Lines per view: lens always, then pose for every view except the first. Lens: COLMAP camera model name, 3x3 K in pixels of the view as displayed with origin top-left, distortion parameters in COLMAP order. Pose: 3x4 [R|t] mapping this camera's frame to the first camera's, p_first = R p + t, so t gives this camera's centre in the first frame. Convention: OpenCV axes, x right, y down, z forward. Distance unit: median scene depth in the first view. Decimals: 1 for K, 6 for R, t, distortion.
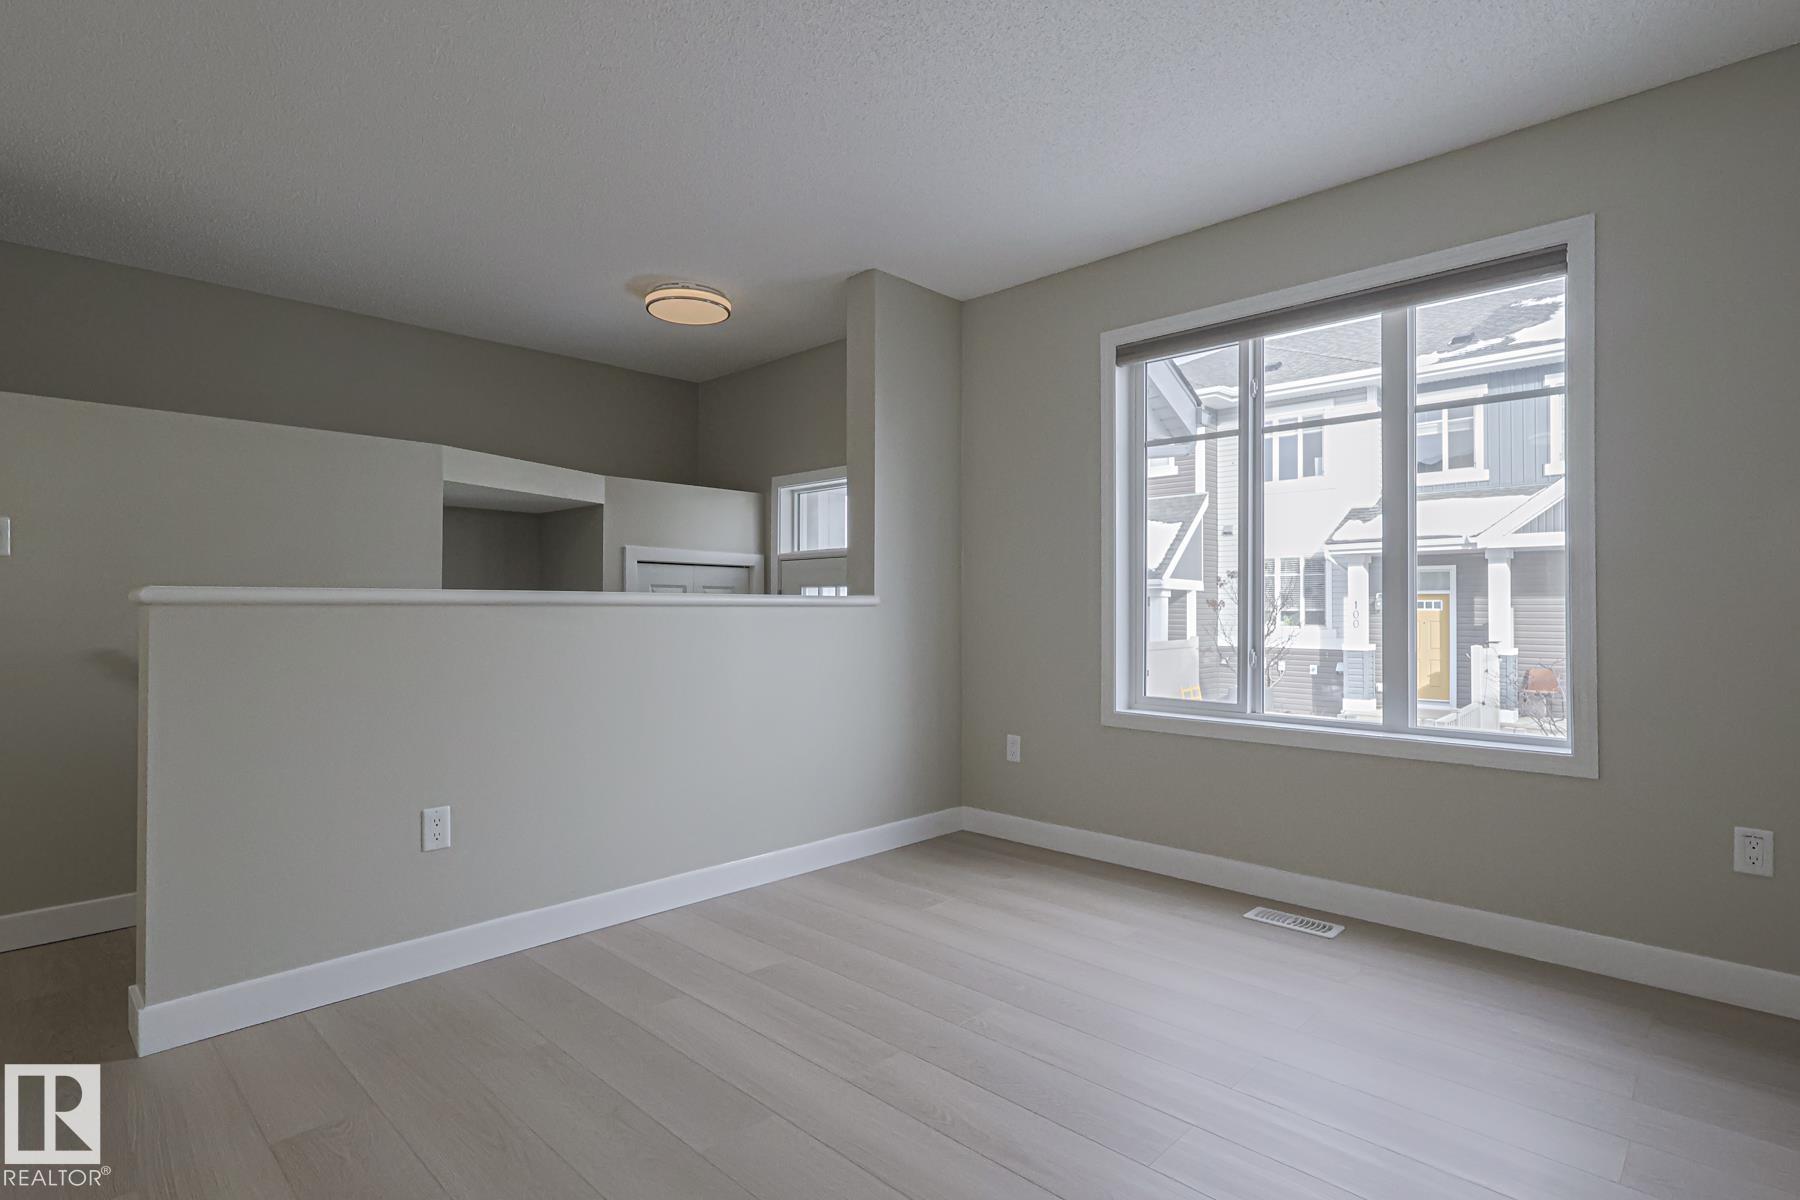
lens RADIAL K [[906.3, 0, 883.9], [0, 906.3, 603.5], [0, 0, 1]] dist [-0.005057, 0.002986]
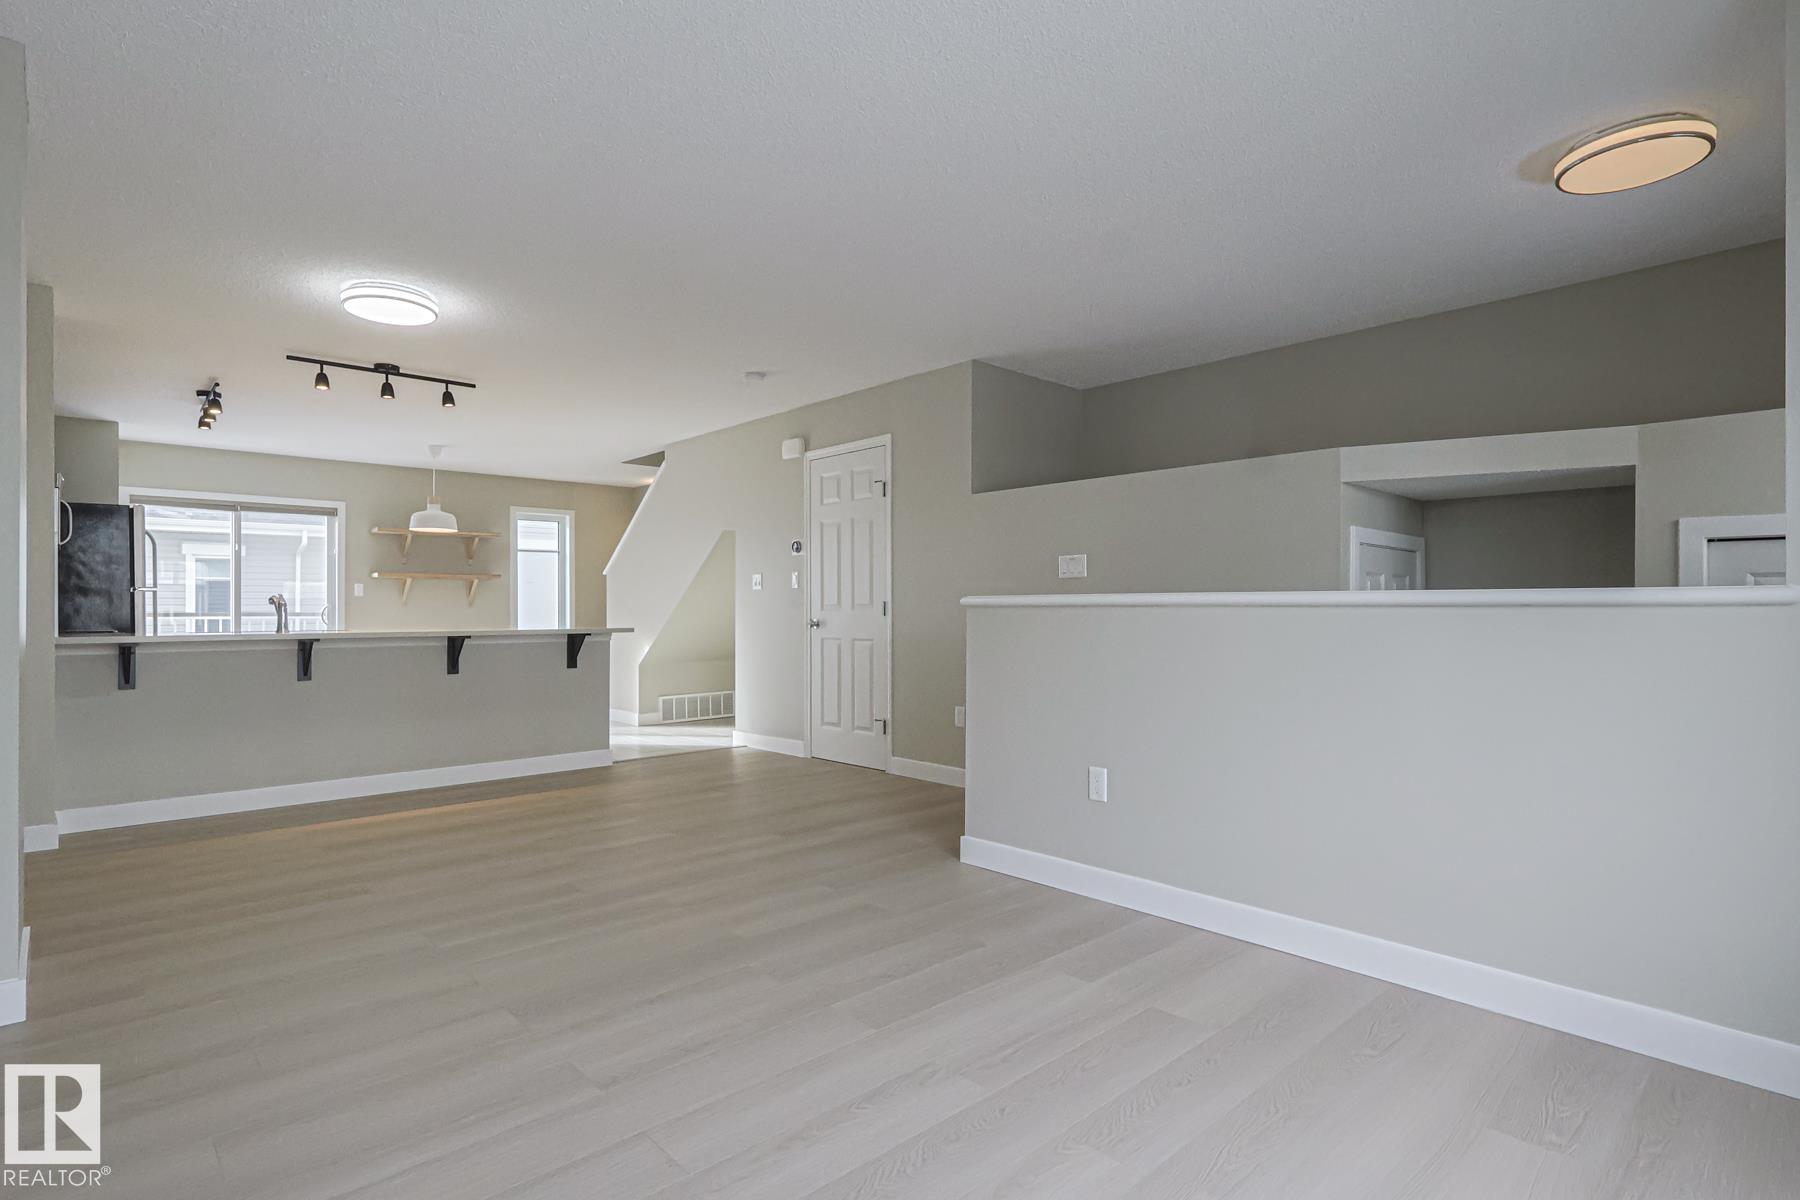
lens RADIAL K [[906.3, 0, 885.9], [0, 906.3, 604.0], [0, 0, 1]] dist [-0.005057, 0.002986]
pose [[-0.062168, -0.005249, -0.998052, 0.457676], [0.005685, 0.999968, -0.005614, 0.001522], [0.998050, -0.006023, -0.062136, 0.458997]]
